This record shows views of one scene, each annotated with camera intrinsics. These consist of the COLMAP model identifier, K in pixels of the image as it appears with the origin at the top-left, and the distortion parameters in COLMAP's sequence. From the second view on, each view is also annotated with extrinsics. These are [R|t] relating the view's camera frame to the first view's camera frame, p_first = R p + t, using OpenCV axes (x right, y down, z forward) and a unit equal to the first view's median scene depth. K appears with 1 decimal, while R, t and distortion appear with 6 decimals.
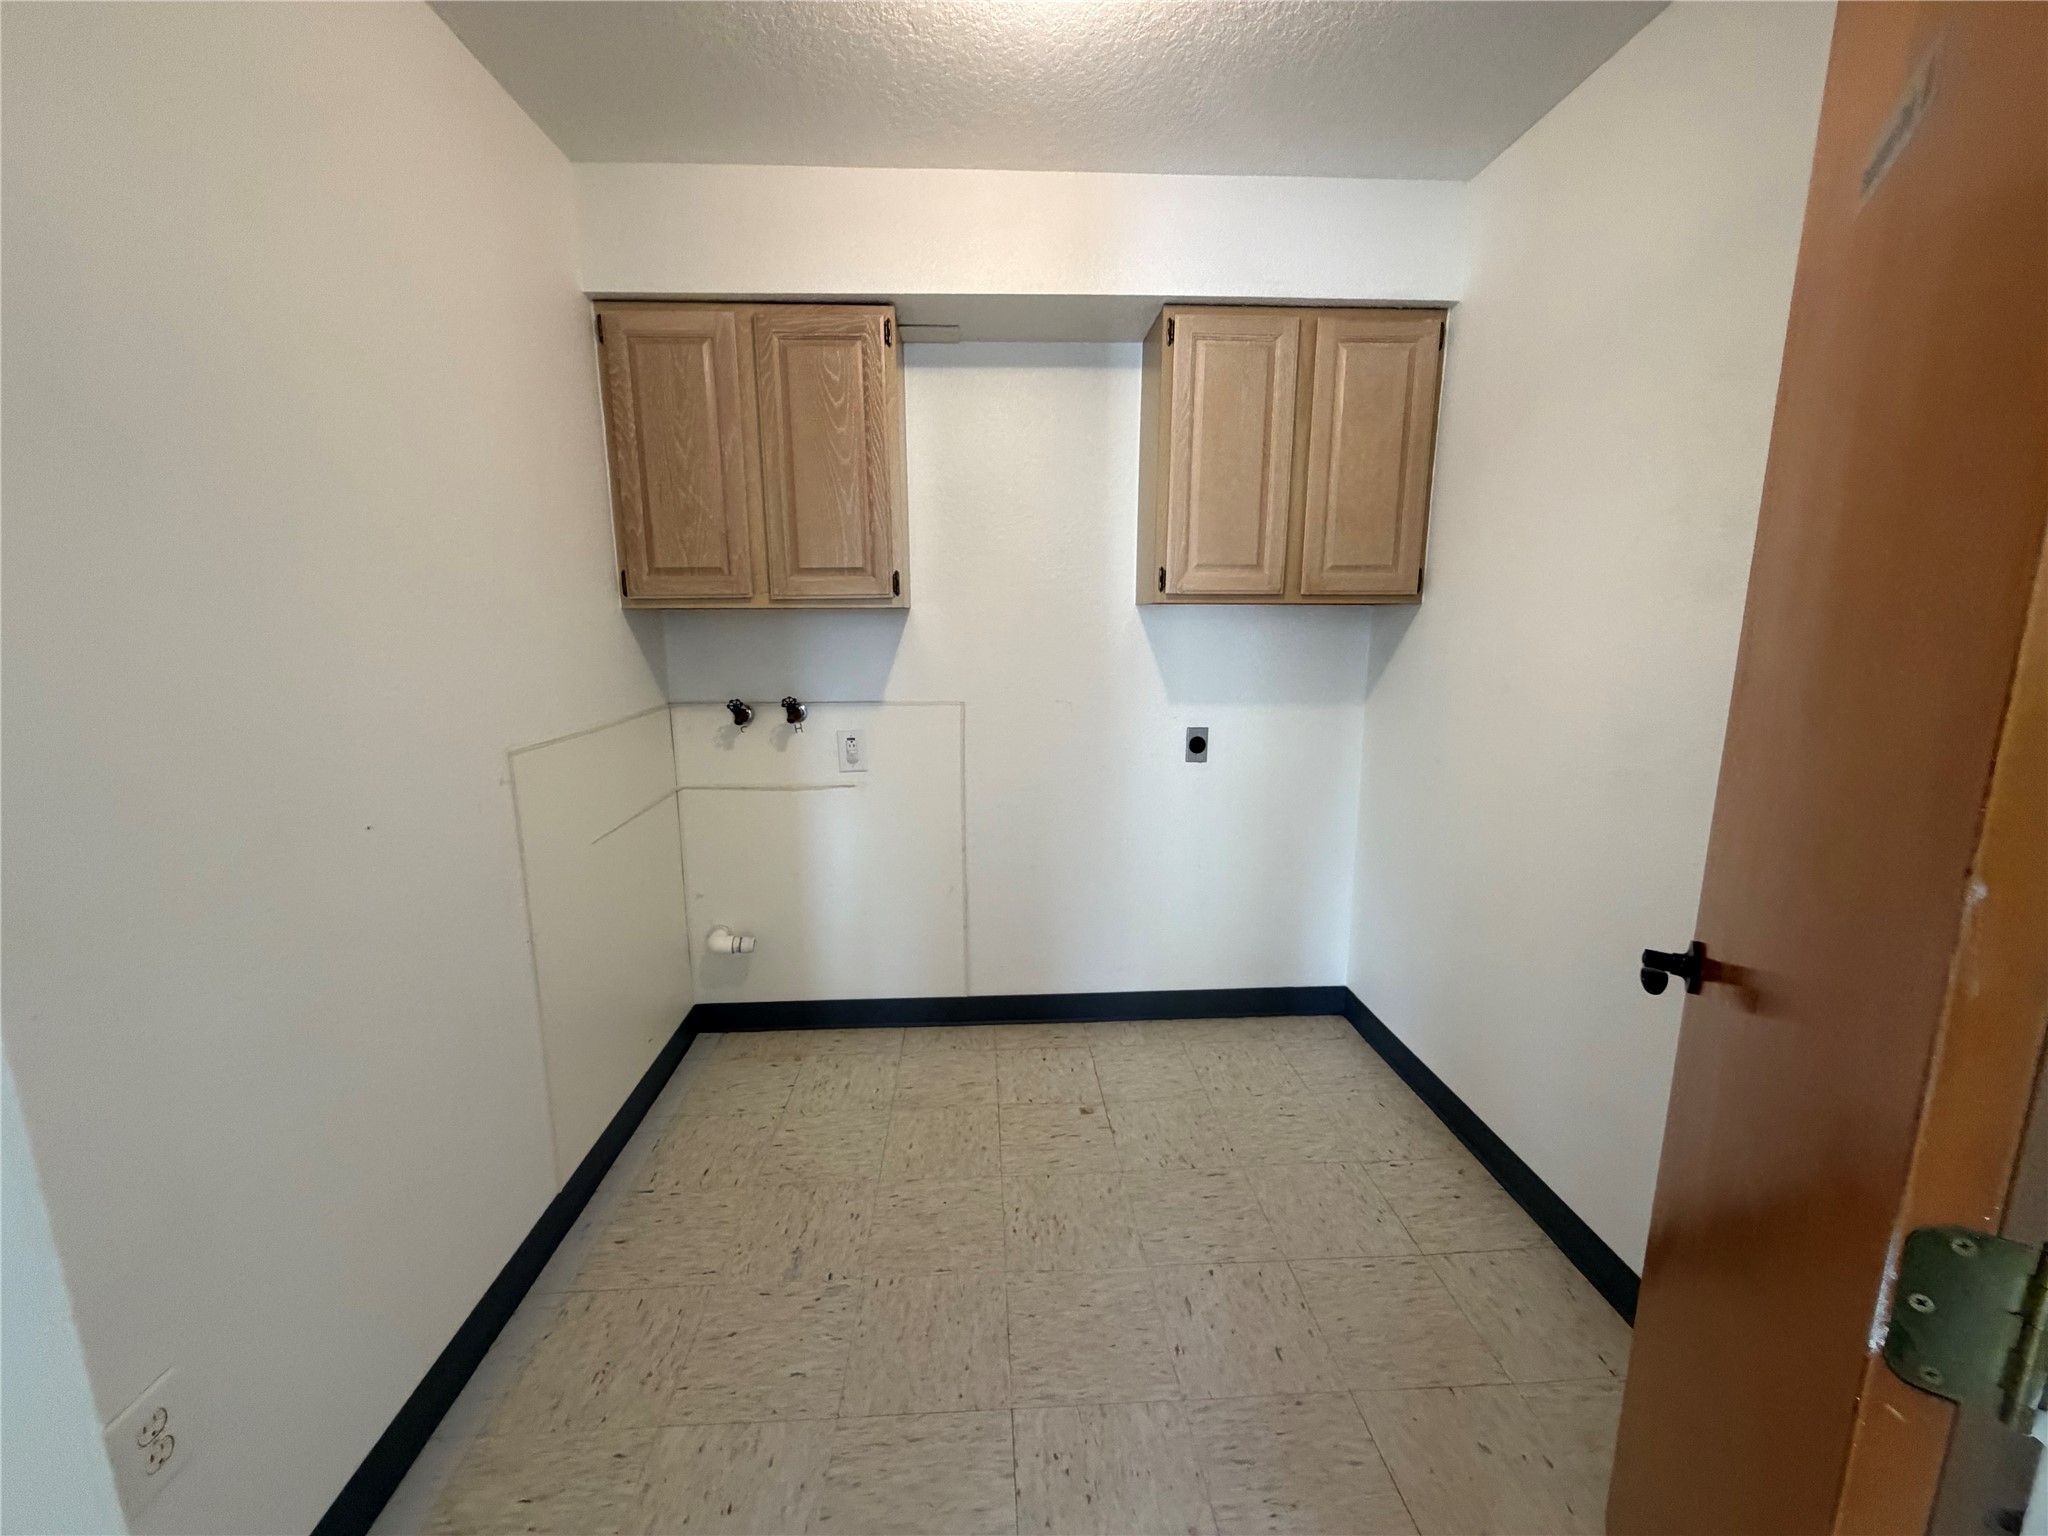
lens RADIAL K [[816.0, 0, 1021.7], [0, 816.0, 771.1], [0, 0, 1]] dist [-0.000748, 0.000200]
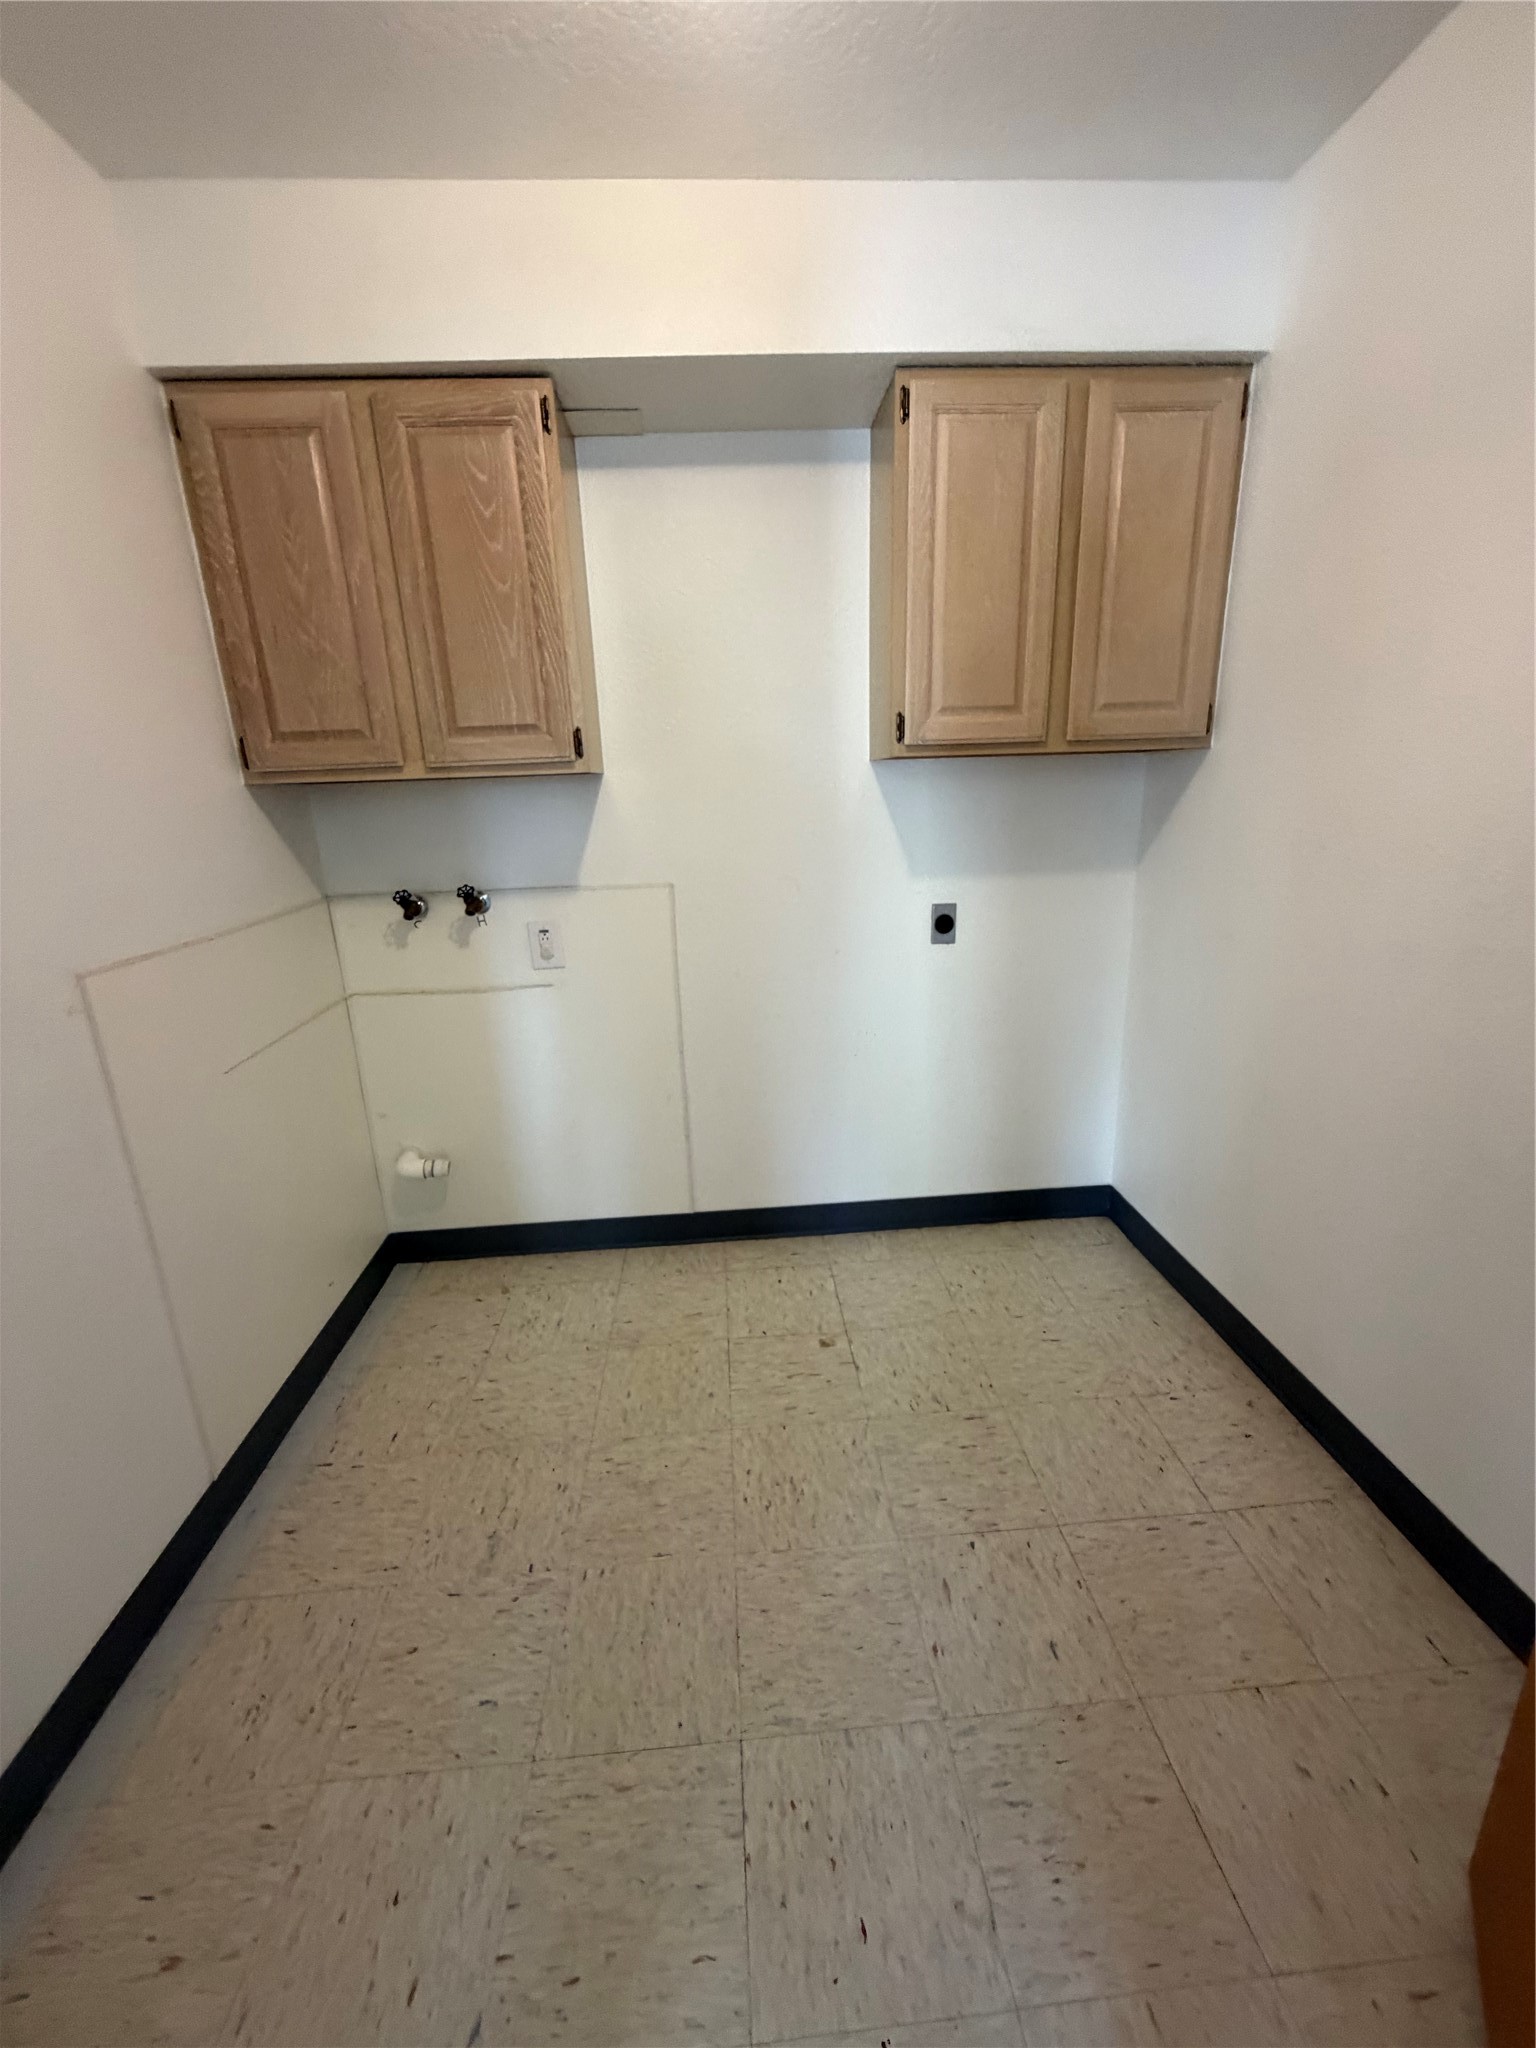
lens RADIAL K [[816.0, 0, 771.0], [0, 816.0, 1018.0], [0, 0, 1]] dist [-0.000748, 0.000200]
pose [[0.999368, -0.034845, 0.007059, 0.027571], [0.034039, 0.995087, 0.092973, -0.024883], [-0.010264, -0.092674, 0.995644, 0.161575]]
